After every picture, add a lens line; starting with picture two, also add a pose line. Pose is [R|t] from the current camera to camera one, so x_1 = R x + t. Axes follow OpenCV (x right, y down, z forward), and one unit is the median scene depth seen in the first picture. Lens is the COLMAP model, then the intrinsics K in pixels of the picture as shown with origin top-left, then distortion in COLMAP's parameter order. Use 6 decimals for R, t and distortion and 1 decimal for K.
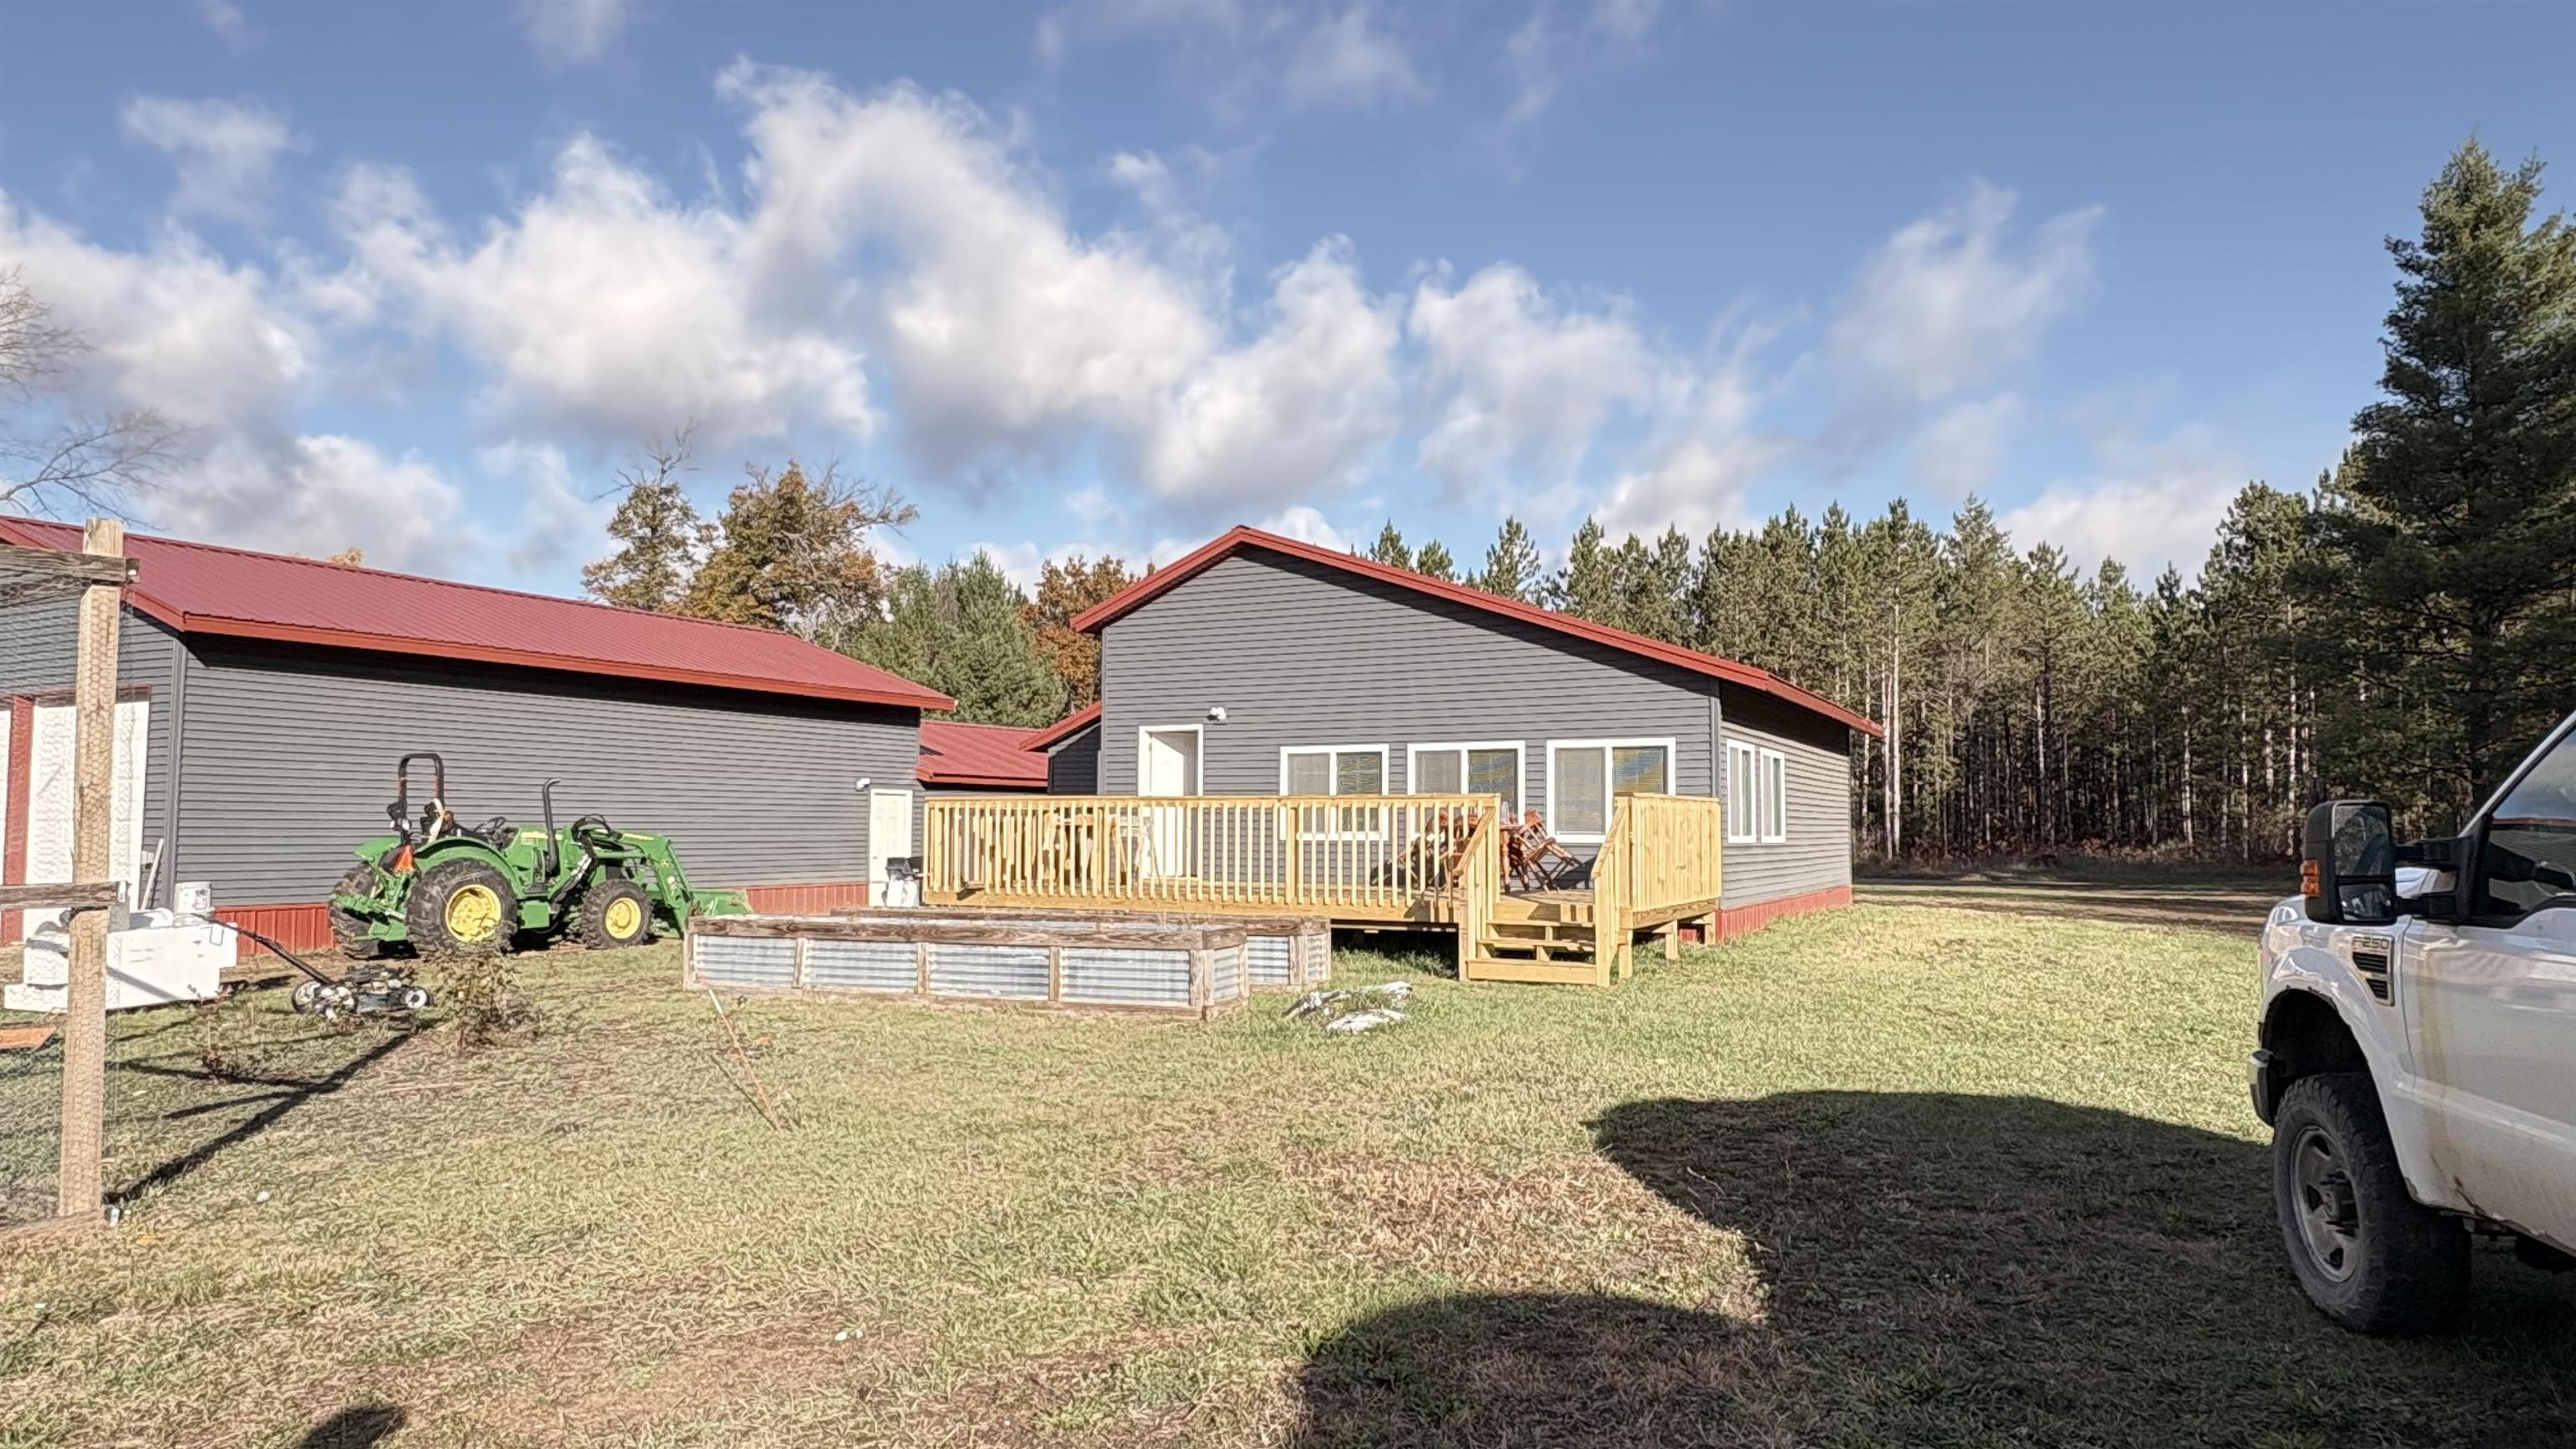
lens RADIAL K [[1599.2, 0, 1297.0], [0, 1599.2, 739.7], [0, 0, 1]] dist [-0.004490, 0.003907]
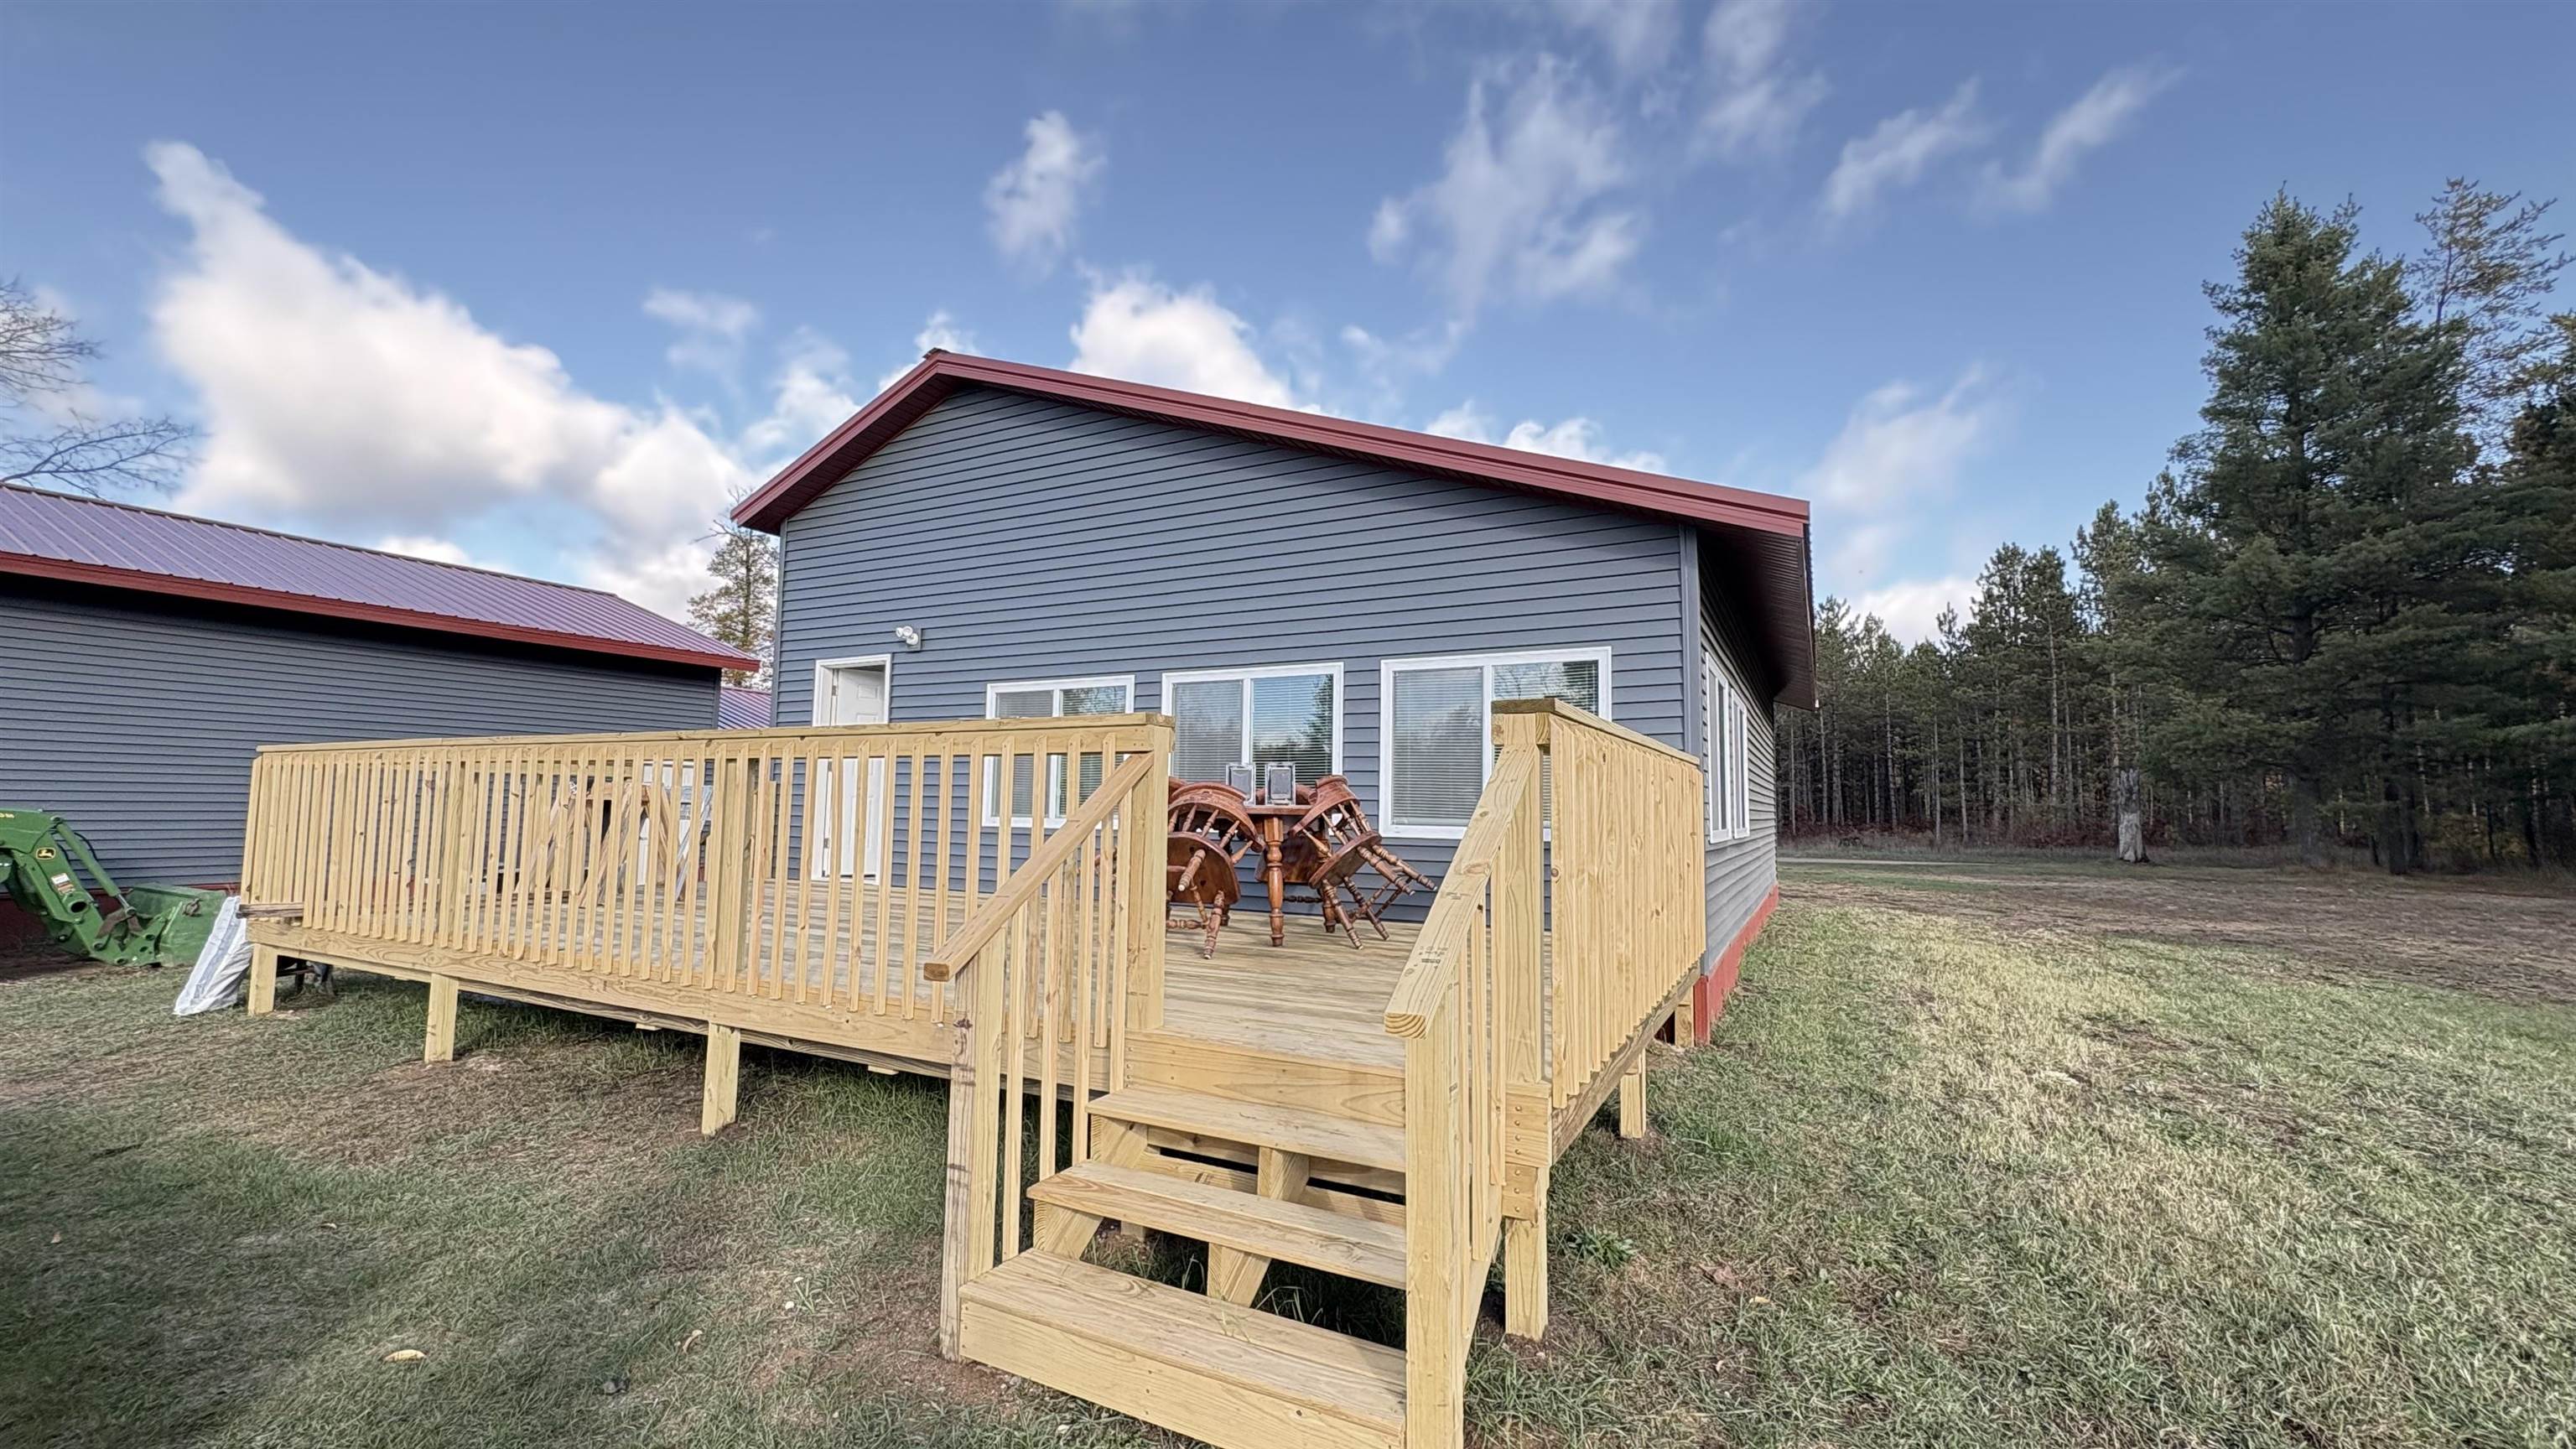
lens RADIAL K [[1023.7, 0, 1284.6], [0, 1023.7, 709.8], [0, 0, 1]] dist [0.002835, 0.000050]
pose [[0.999872, 0.008607, -0.013504, 0.115334], [-0.009163, 0.999092, -0.041605, 0.031134], [0.013133, 0.041724, 0.999043, 0.576367]]
